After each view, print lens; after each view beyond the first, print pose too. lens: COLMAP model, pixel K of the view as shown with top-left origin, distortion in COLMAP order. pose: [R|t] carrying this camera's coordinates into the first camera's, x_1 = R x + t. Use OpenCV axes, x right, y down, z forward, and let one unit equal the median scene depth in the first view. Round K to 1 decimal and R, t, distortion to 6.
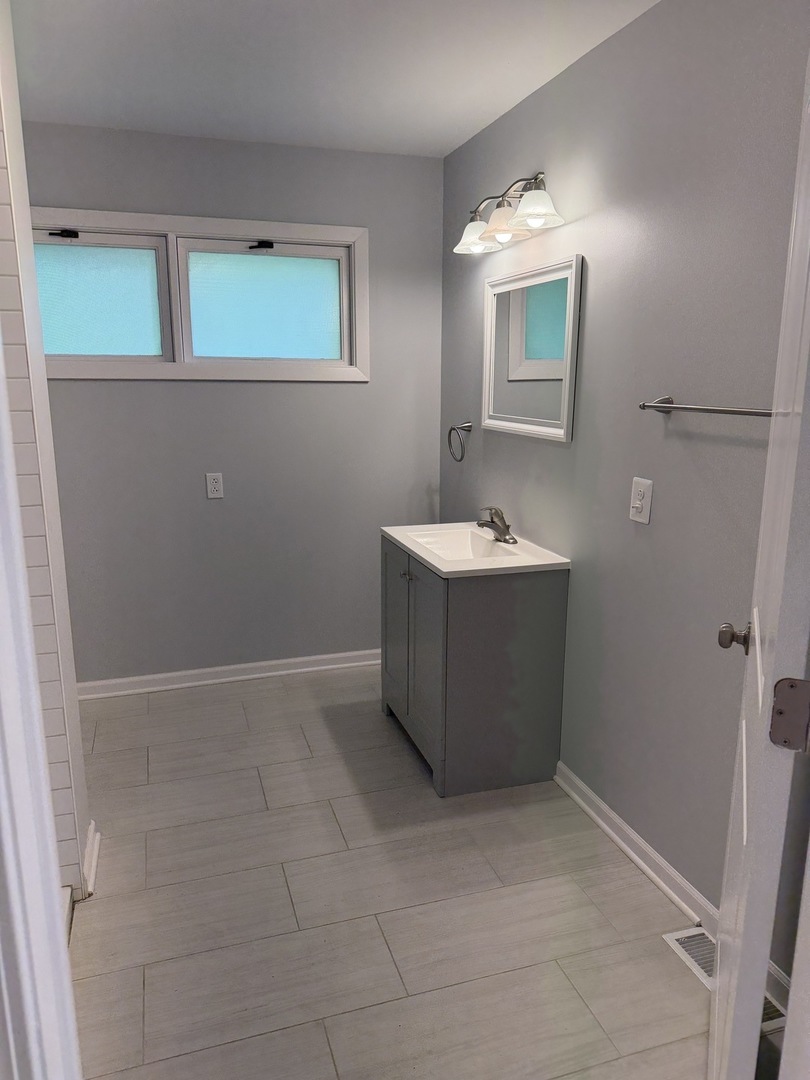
lens RADIAL K [[757.2, 0, 403.1], [0, 757.2, 549.0], [0, 0, 1]] dist [0.050766, -0.074985]
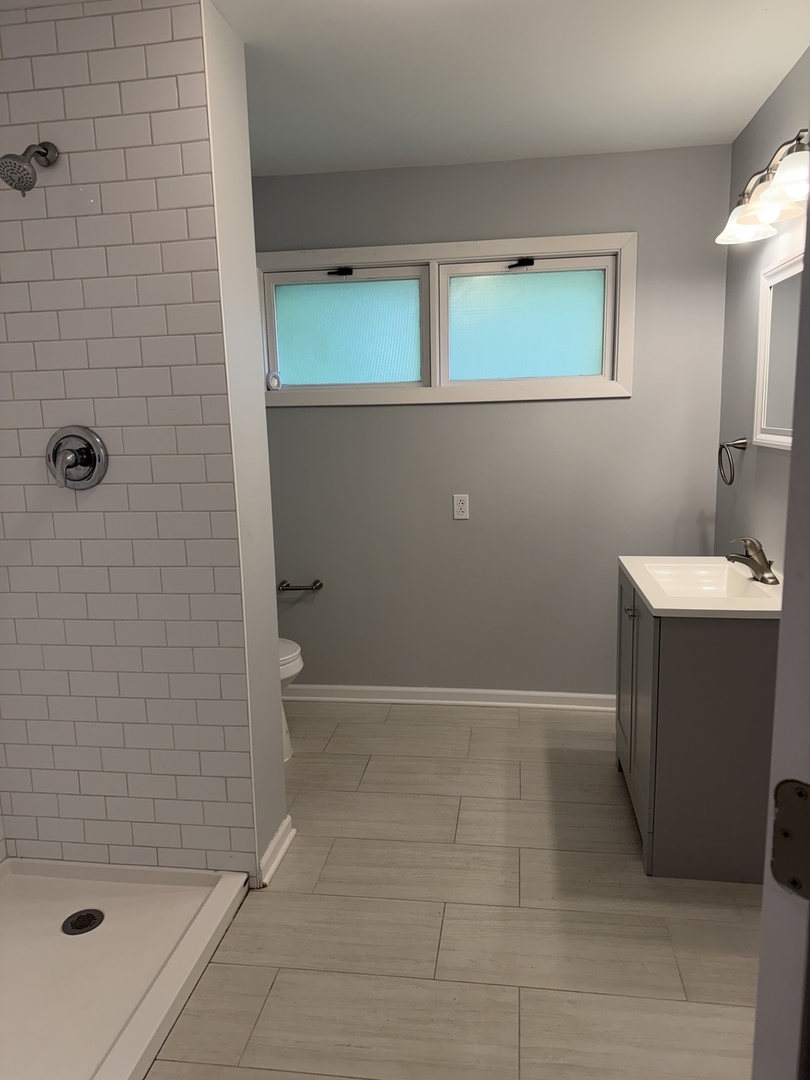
lens RADIAL K [[757.2, 0, 399.7], [0, 757.2, 549.1], [0, 0, 1]] dist [0.050766, -0.074985]
pose [[0.896772, 0.050613, -0.439588, 0.137255], [-0.069743, 0.997187, -0.027463, 0.005807], [0.436961, 0.055286, 0.897780, 0.082484]]
